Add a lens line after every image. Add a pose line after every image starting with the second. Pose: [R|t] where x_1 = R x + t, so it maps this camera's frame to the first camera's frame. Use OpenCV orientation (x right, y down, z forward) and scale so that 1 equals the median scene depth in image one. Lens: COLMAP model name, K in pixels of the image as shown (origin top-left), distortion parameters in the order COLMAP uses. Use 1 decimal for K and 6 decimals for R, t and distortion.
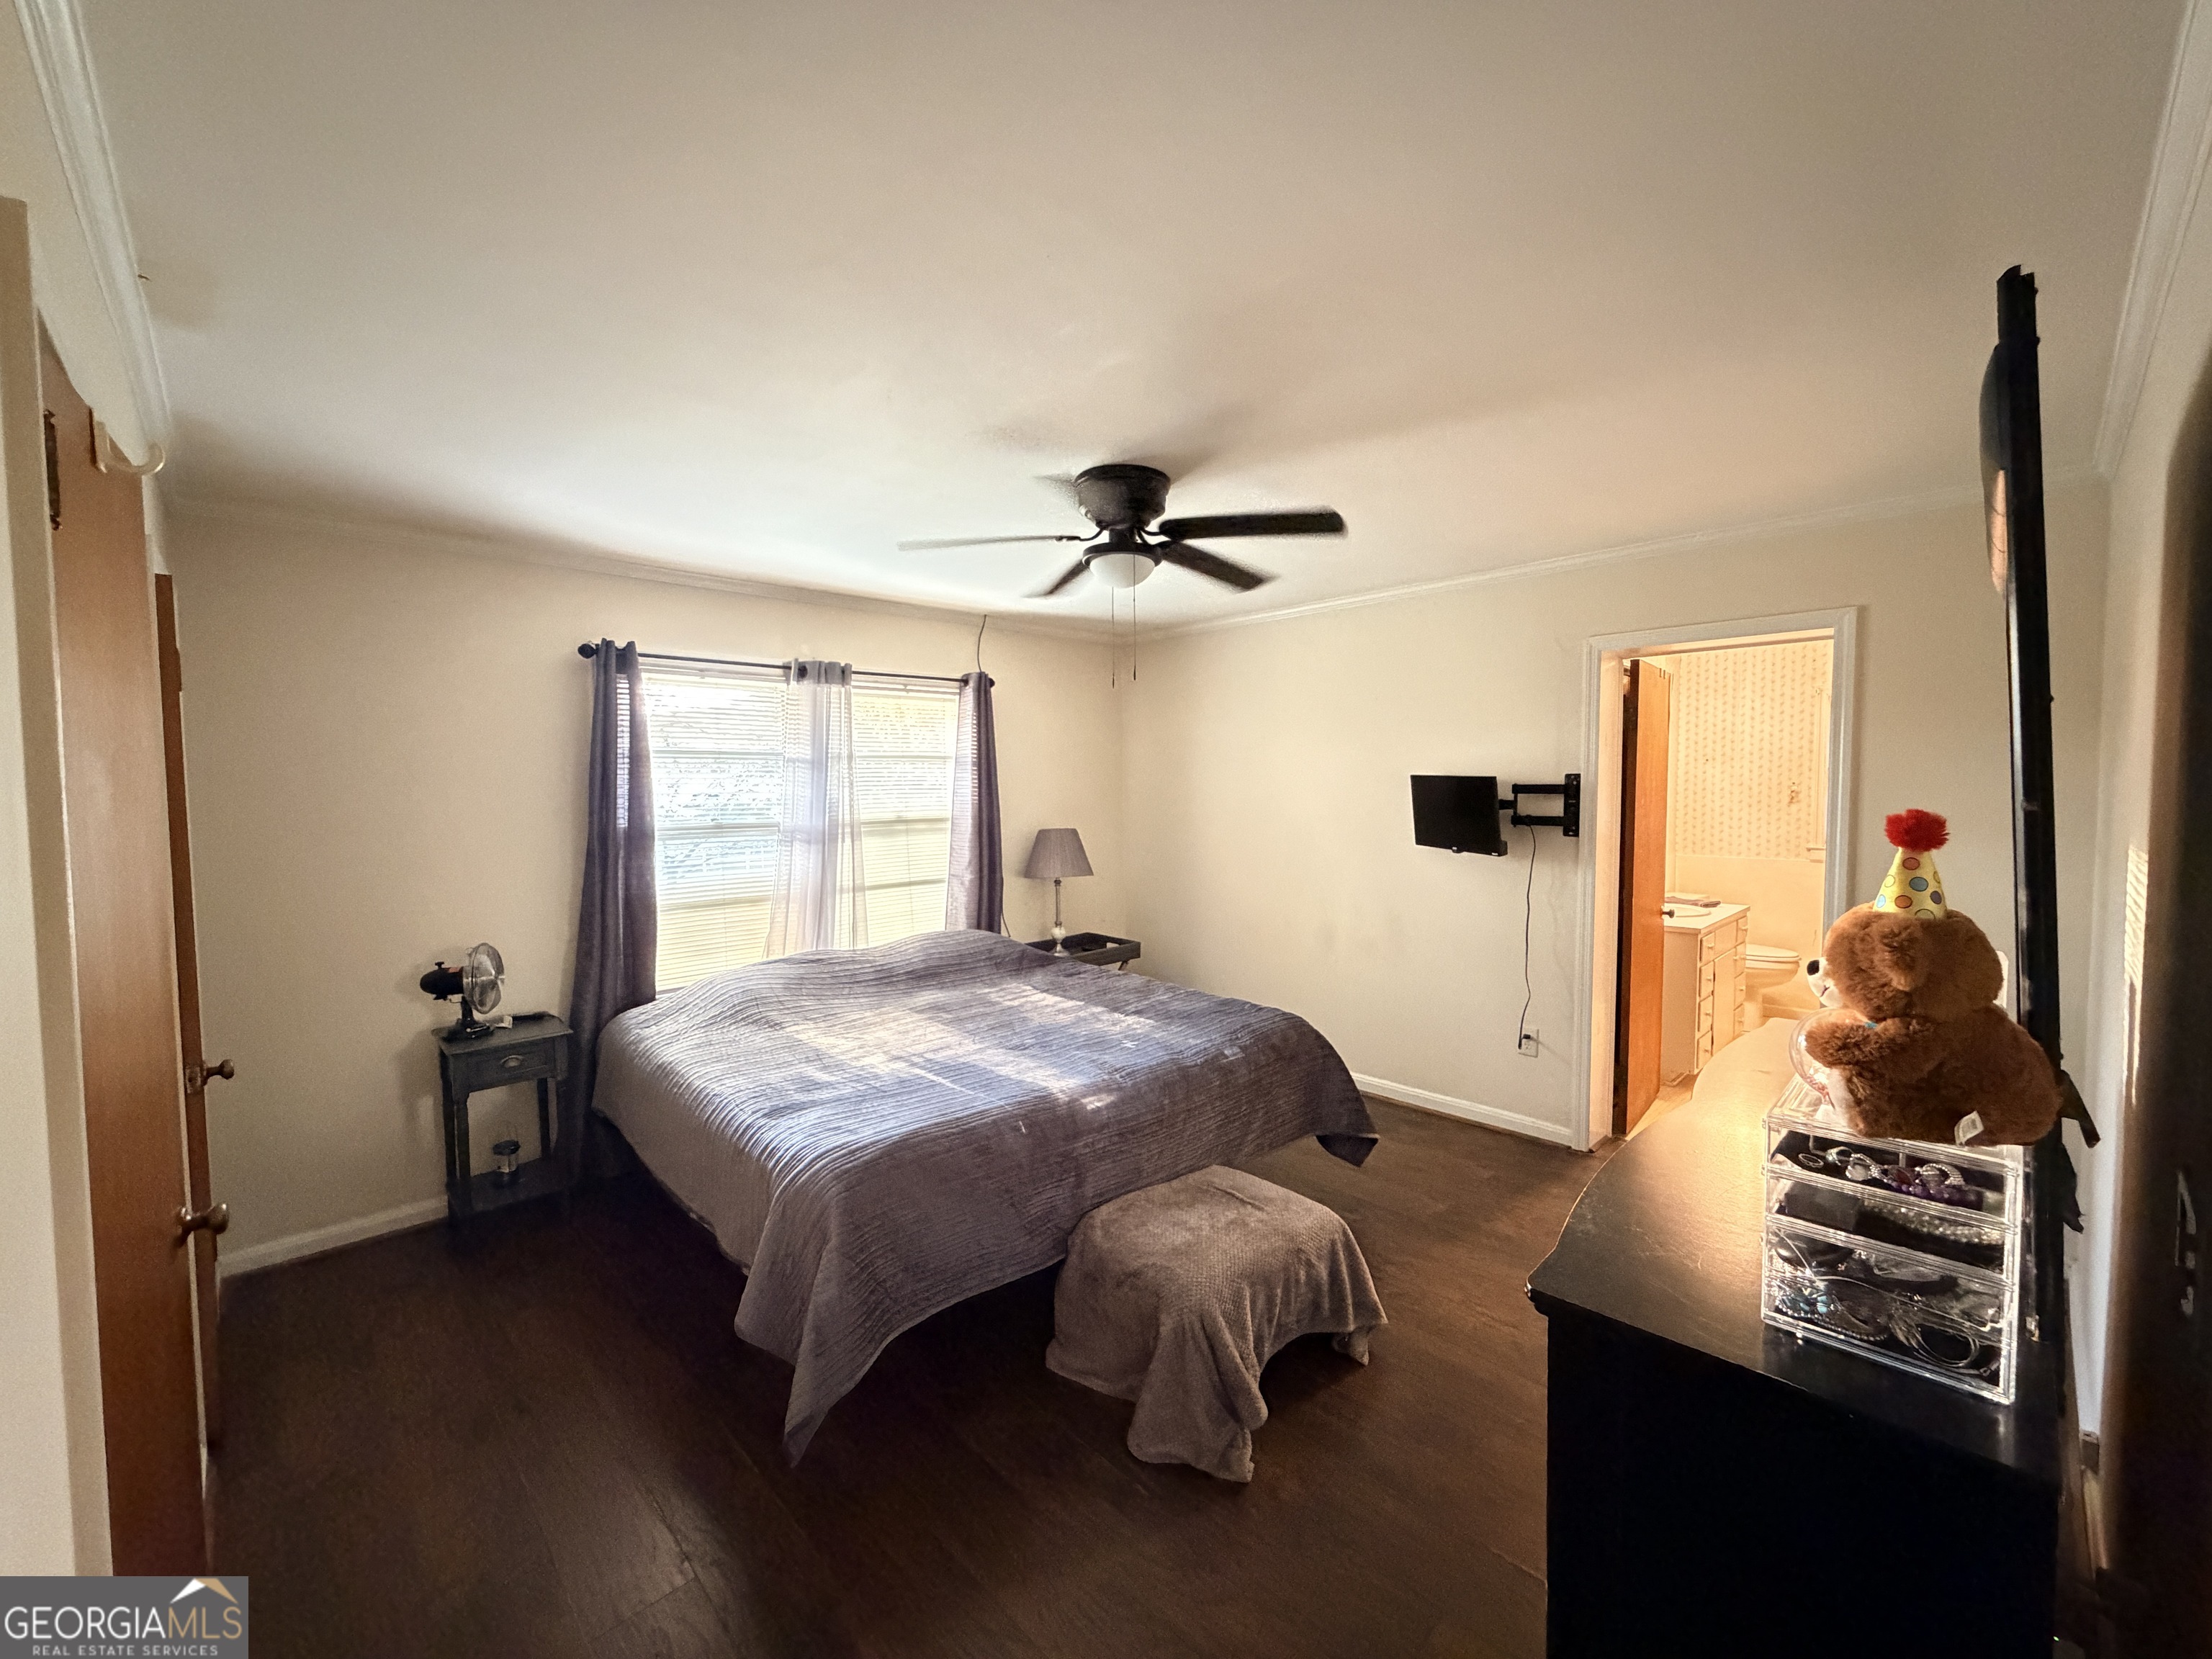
lens RADIAL K [[884.5, 0, 1104.2], [0, 884.5, 831.8], [0, 0, 1]] dist [0.000003, -0.000151]
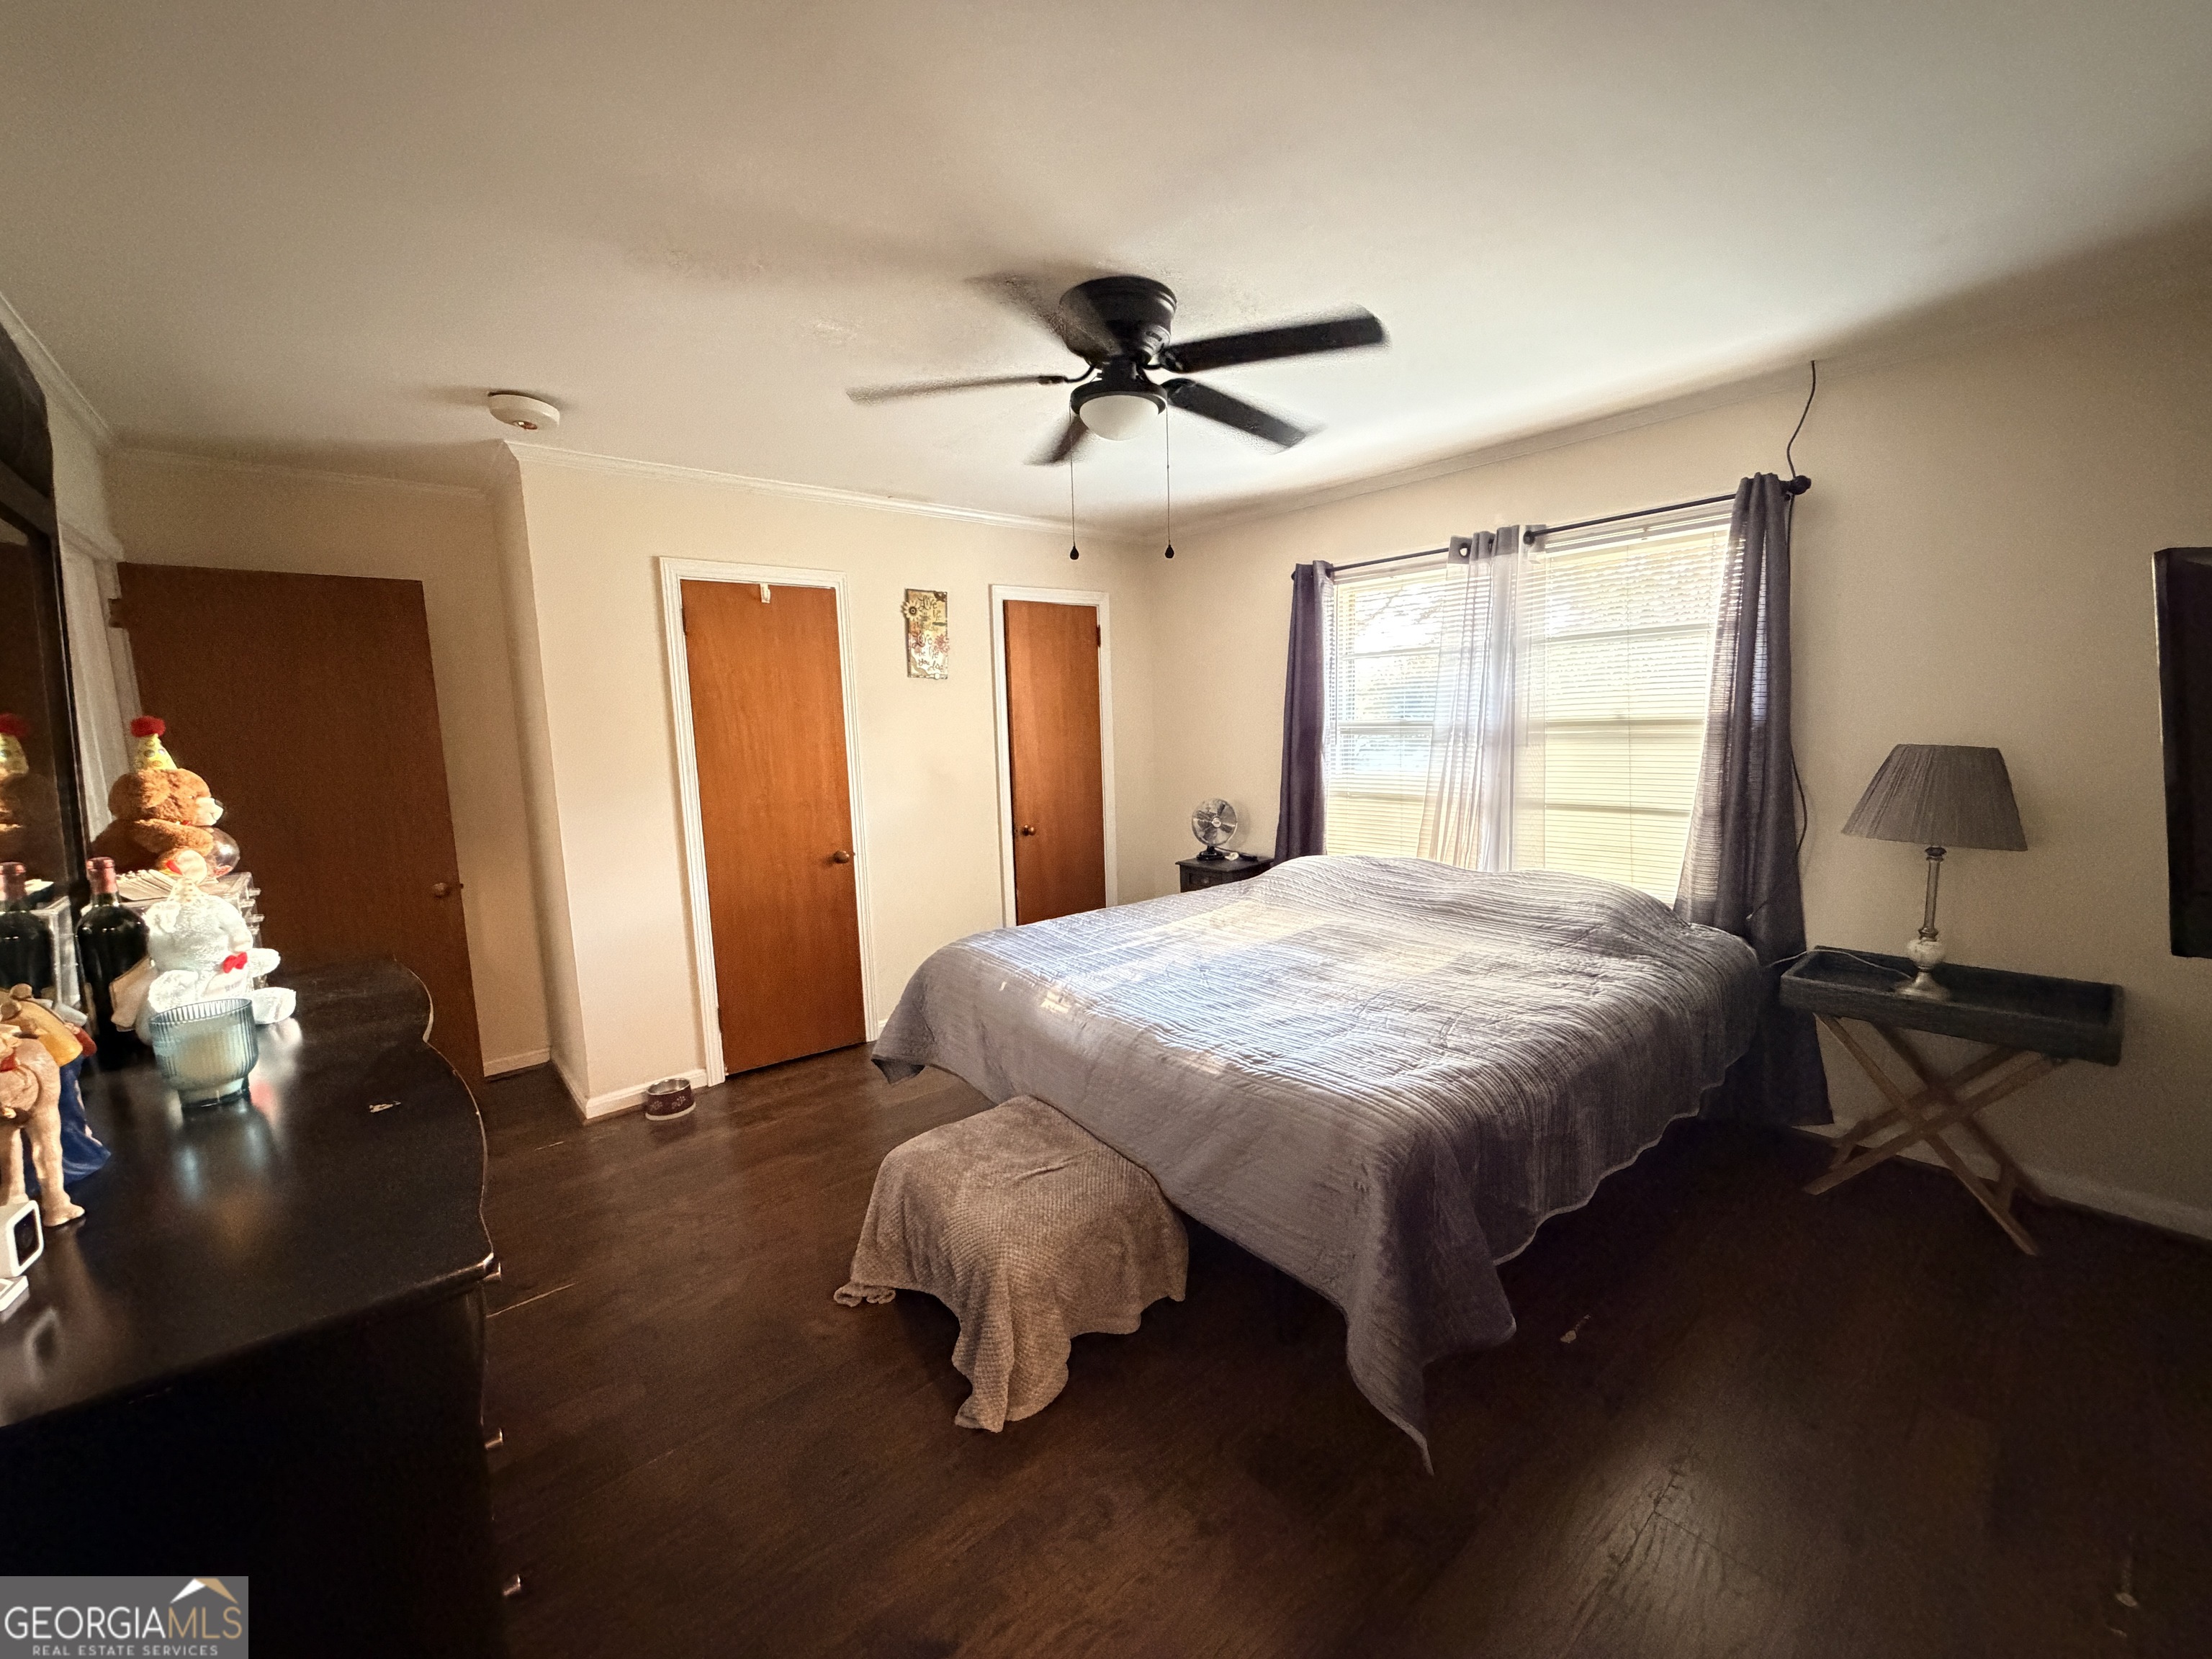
lens RADIAL K [[884.5, 0, 1104.2], [0, 884.5, 831.8], [0, 0, 1]] dist [0.000003, -0.000151]
pose [[-0.058485, 0.135870, -0.988999, 0.558394], [-0.030711, 0.989981, 0.137821, -0.010835], [0.997816, 0.038434, -0.053726, 0.658240]]
